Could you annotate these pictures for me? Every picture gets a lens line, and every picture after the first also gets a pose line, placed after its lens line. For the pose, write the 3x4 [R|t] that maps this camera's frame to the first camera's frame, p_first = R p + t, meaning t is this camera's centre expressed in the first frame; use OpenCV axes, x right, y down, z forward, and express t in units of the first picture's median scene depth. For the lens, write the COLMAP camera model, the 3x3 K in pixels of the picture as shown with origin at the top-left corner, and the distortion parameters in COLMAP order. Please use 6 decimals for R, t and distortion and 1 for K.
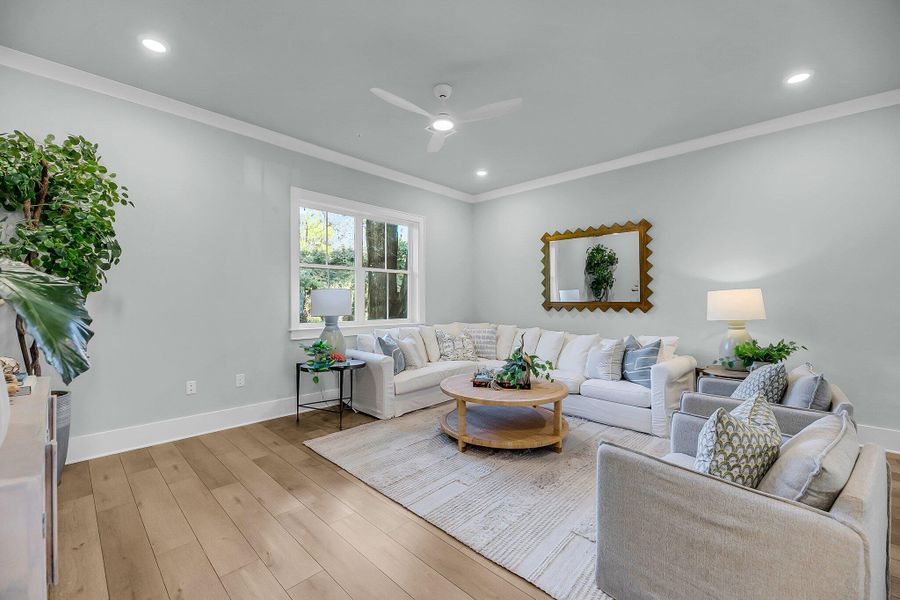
lens RADIAL K [[366.8, 0, 466.5], [0, 366.8, 296.7], [0, 0, 1]] dist [-0.001048, -0.000483]
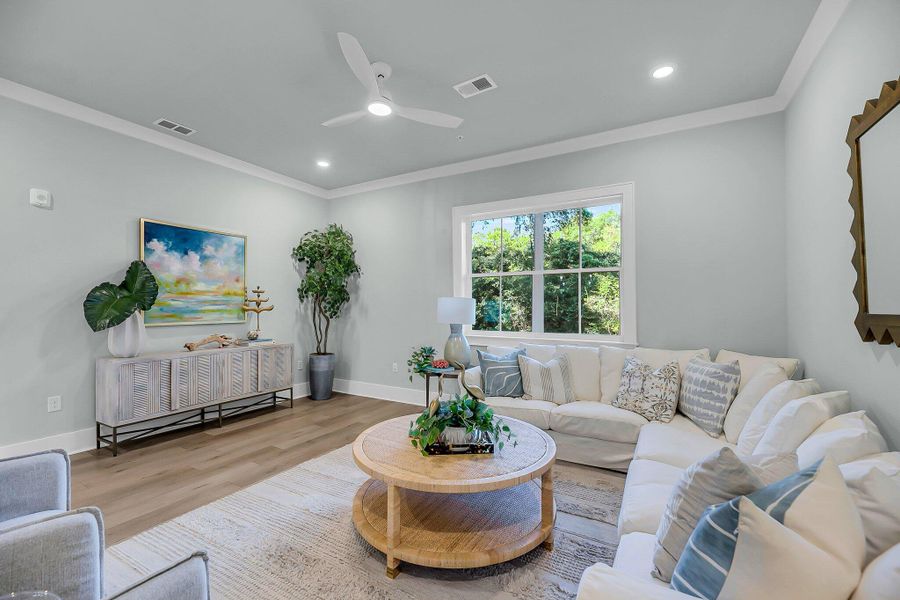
lens RADIAL K [[379.6, 0, 450.0], [0, 379.6, 300.0], [0, 0, 1]] dist [0.000623, 0.000113]
pose [[0.216414, -0.019220, -0.976112, 0.873883], [0.007085, 0.999811, -0.018115, 0.007284], [0.976276, -0.002995, 0.216509, 0.984670]]
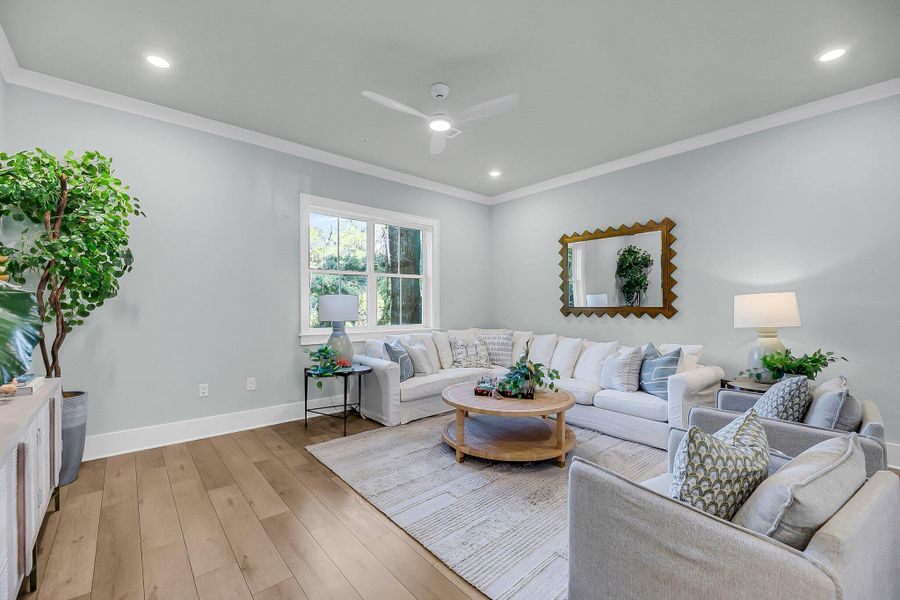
lens RADIAL K [[375.8, 0, 467.8], [0, 375.8, 300.9], [0, 0, 1]] dist [-0.001766, 0.000058]
pose [[0.995873, -0.002156, -0.090732, 0.098161], [0.001997, 0.999996, -0.001842, -0.000723], [0.090736, 0.001653, 0.995874, 0.014849]]
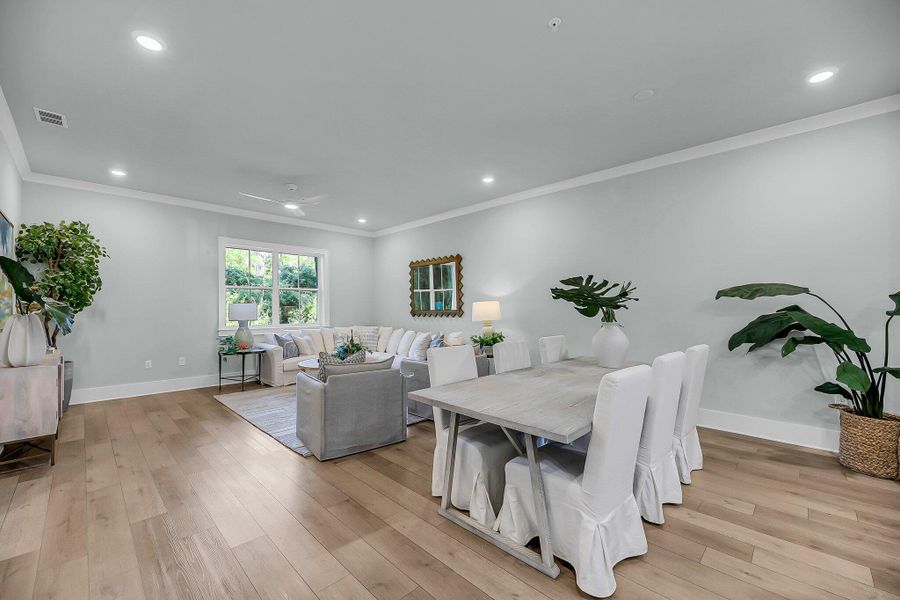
lens RADIAL K [[359.6, 0, 463.9], [0, 359.6, 302.5], [0, 0, 1]] dist [-0.000127, -0.000058]
pose [[0.999862, -0.007614, -0.014778, 0.756772], [0.007456, 0.999915, -0.010738, -0.000389], [0.014858, 0.010626, 0.999833, -0.648285]]
